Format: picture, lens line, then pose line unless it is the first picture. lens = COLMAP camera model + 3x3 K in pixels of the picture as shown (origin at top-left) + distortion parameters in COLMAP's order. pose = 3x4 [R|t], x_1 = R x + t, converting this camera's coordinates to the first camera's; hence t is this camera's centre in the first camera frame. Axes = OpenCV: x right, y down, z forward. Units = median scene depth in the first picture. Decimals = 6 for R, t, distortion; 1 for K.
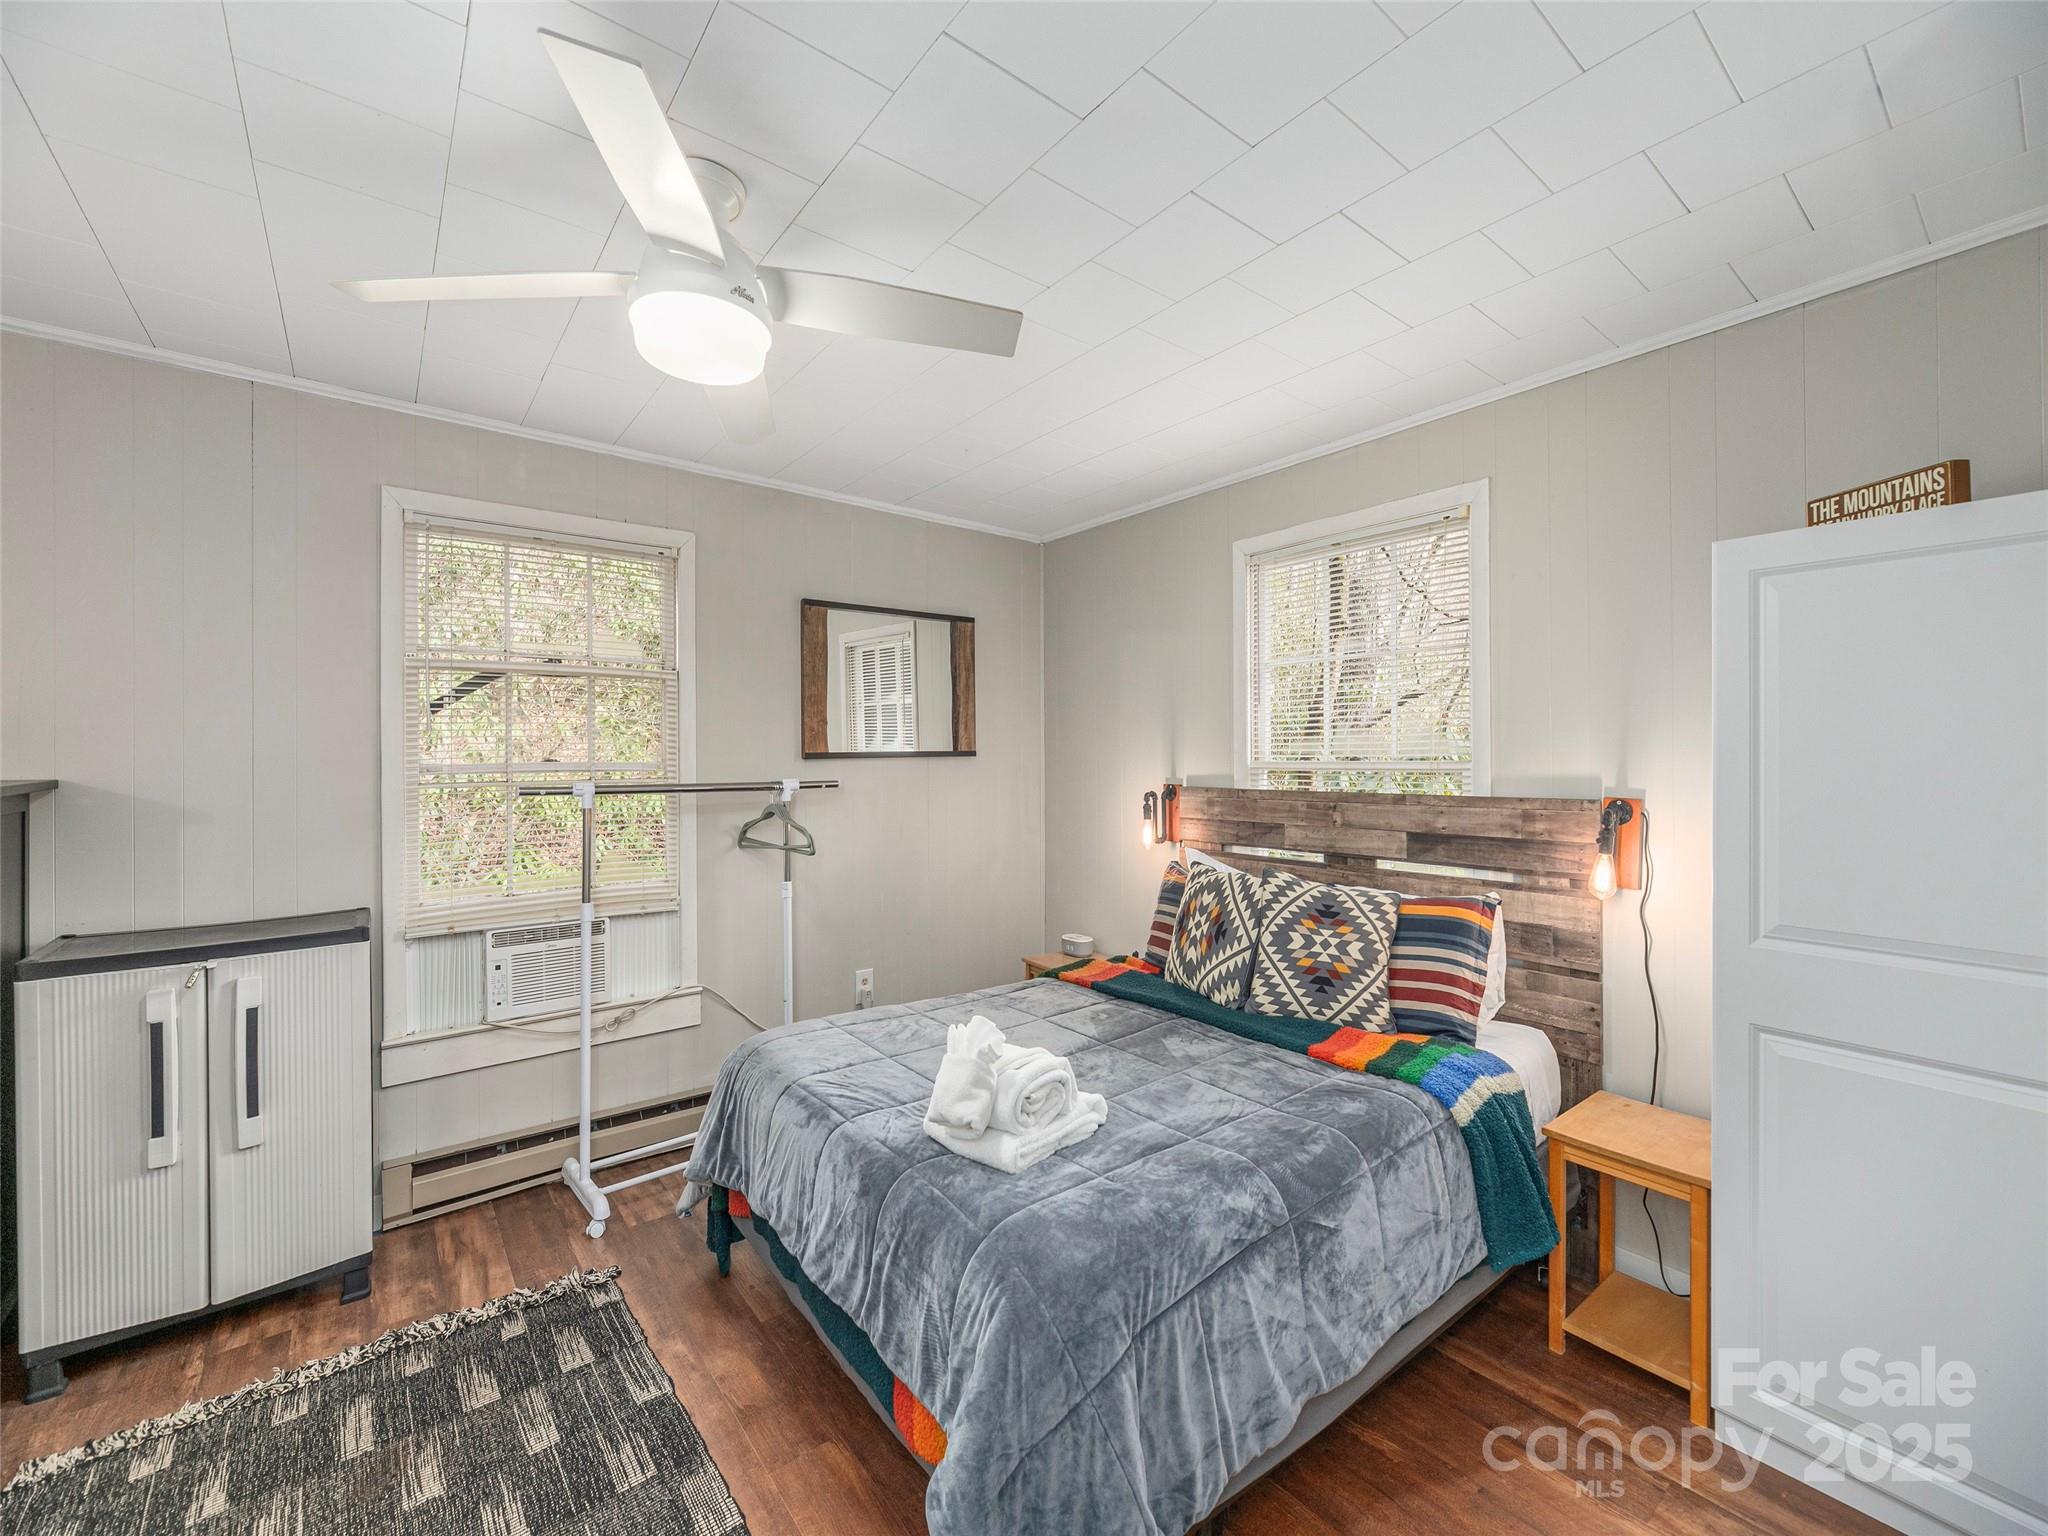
lens RADIAL K [[832.9, 0, 1035.4], [0, 832.9, 759.4], [0, 0, 1]] dist [-0.000169, -0.000294]
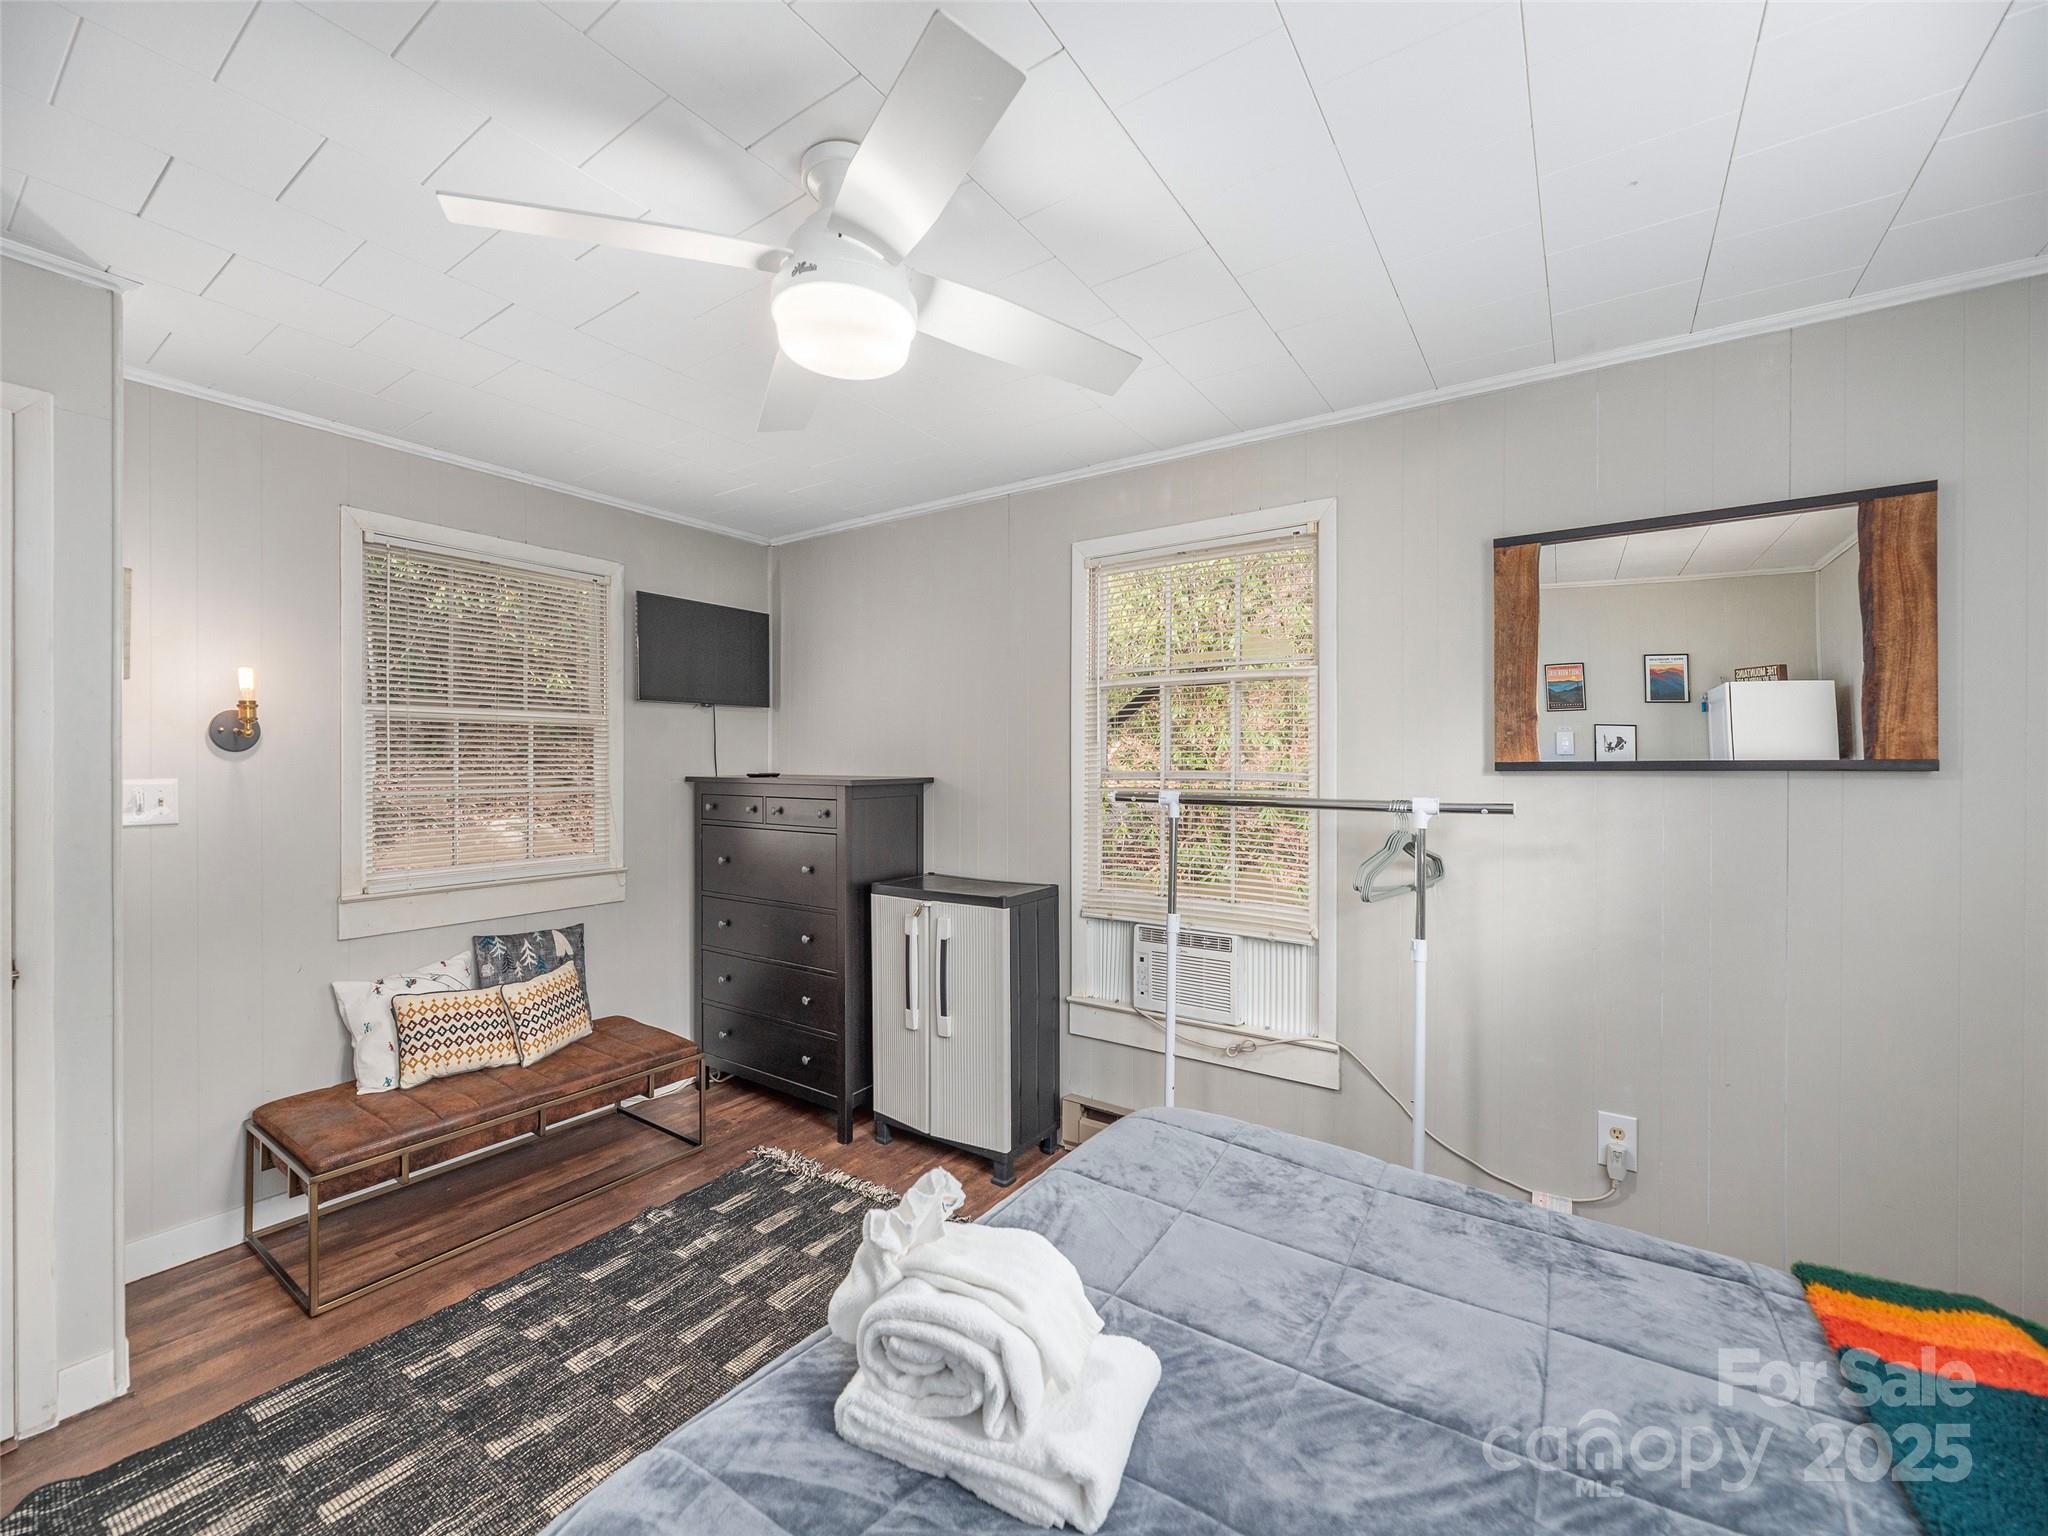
lens RADIAL K [[832.9, 0, 1027.6], [0, 832.9, 763.4], [0, 0, 1]] dist [-0.000169, -0.000294]
pose [[0.288788, 0.004293, -0.957383, 0.302339], [-0.010708, 0.999942, 0.001254, -0.003600], [0.957333, 0.009889, 0.288817, 0.471497]]
